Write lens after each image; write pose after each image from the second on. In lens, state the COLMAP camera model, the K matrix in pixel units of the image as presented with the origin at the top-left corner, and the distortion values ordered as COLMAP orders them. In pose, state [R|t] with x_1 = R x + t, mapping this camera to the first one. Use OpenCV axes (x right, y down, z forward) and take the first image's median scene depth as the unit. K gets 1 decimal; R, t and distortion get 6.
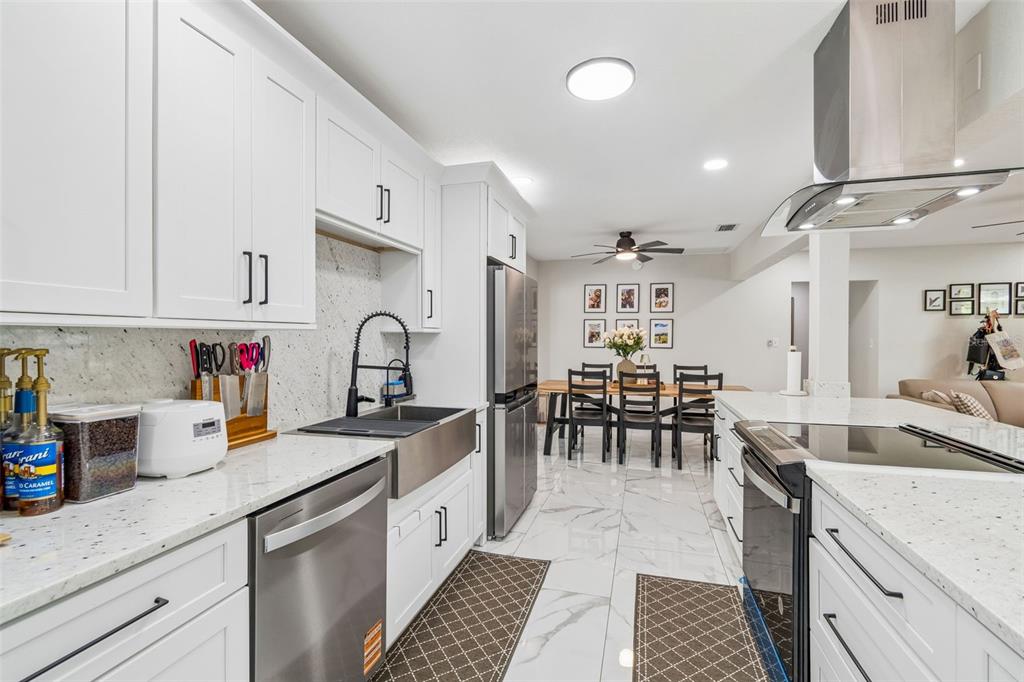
lens RADIAL K [[460.0, 0, 522.4], [0, 460.0, 338.7], [0, 0, 1]] dist [0.002190, 0.000928]
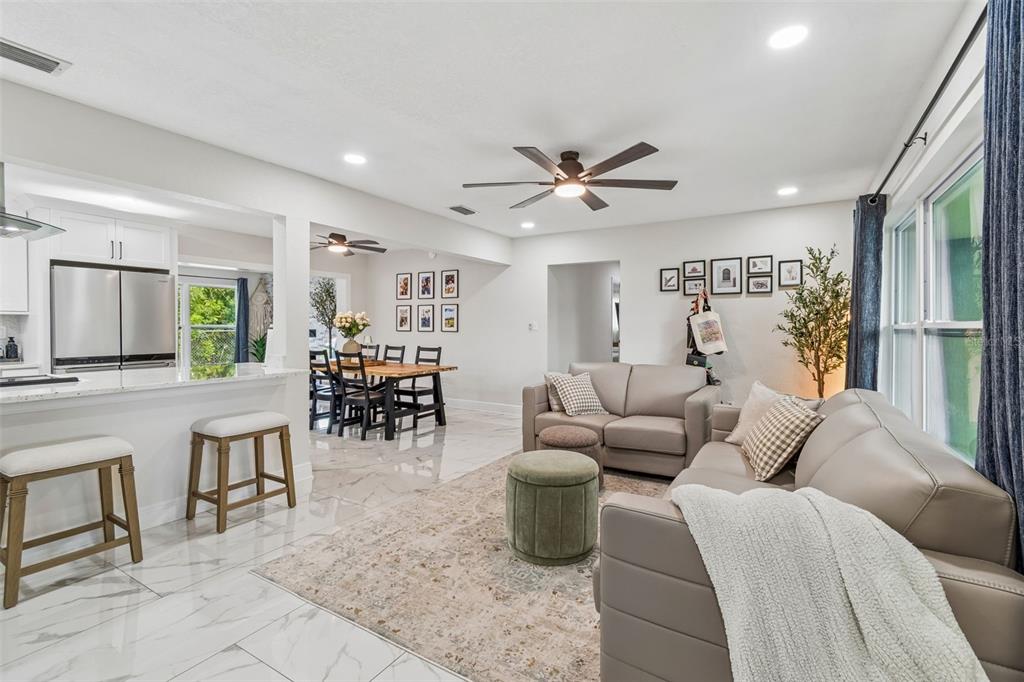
lens RADIAL K [[460.0, 0, 521.8], [0, 460.0, 330.2], [0, 0, 1]] dist [0.002190, 0.000928]
pose [[0.962113, 0.002141, -0.272642, 0.935182], [-0.001501, 0.999996, 0.002556, 0.017377], [0.272647, -0.002050, 0.962112, 0.032434]]
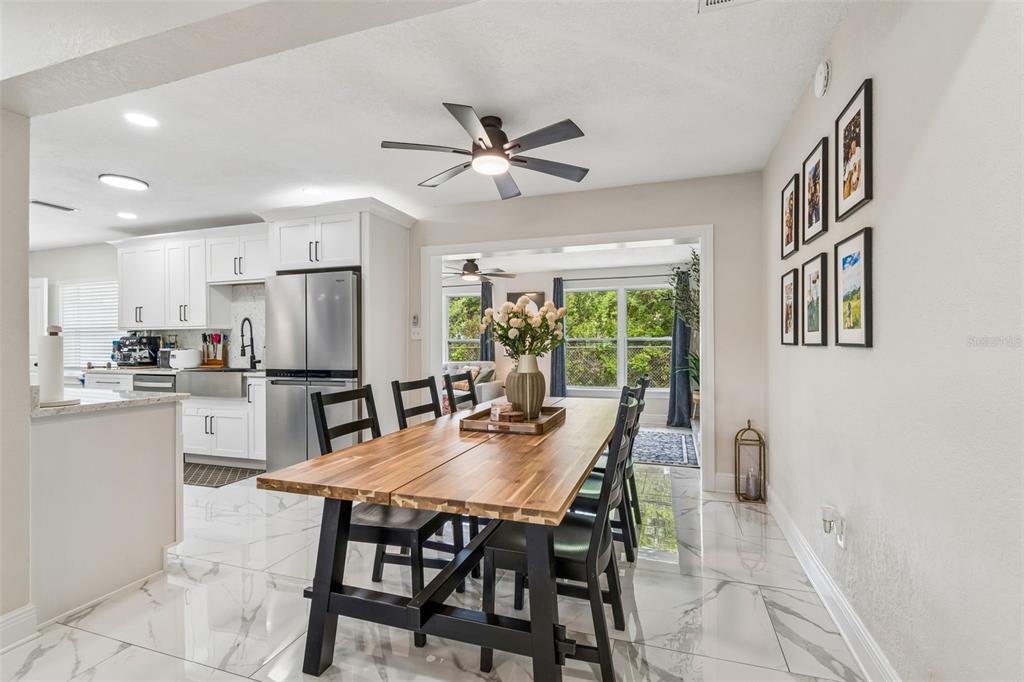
lens RADIAL K [[460.0, 0, 519.5], [0, 460.0, 342.5], [0, 0, 1]] dist [0.002190, 0.000928]
pose [[-0.058017, -0.002813, -0.998312, 0.721006], [-0.001725, 0.999995, -0.002717, 0.024046], [0.998314, 0.001564, -0.058022, 1.025565]]
